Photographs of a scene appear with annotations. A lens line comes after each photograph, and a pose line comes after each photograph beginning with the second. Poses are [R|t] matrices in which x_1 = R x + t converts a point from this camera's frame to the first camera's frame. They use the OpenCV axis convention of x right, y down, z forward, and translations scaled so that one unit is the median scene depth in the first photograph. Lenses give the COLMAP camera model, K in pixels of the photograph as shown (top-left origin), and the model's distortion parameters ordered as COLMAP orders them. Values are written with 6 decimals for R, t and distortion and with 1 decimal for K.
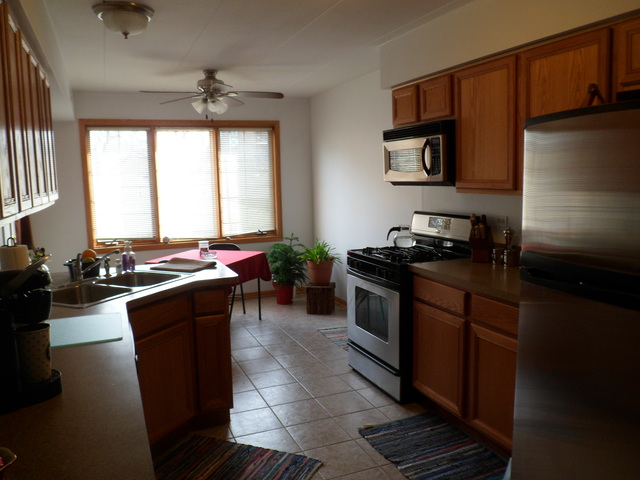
lens RADIAL K [[527.2, 0, 321.3], [0, 527.2, 238.0], [0, 0, 1]] dist [-0.014715, 0.000473]
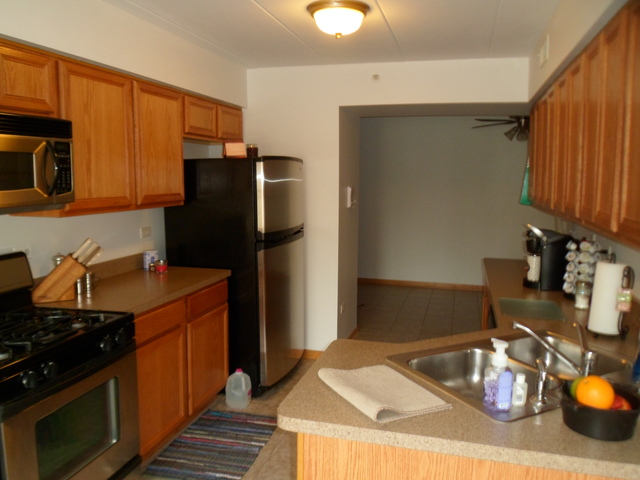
lens RADIAL K [[527.2, 0, 321.0], [0, 527.2, 237.7], [0, 0, 1]] dist [-0.014715, 0.000473]
pose [[-0.789541, -0.049753, 0.611677, -0.285765], [0.091796, 0.975921, 0.197868, -0.098280], [-0.606793, 0.212374, -0.765963, 0.774077]]
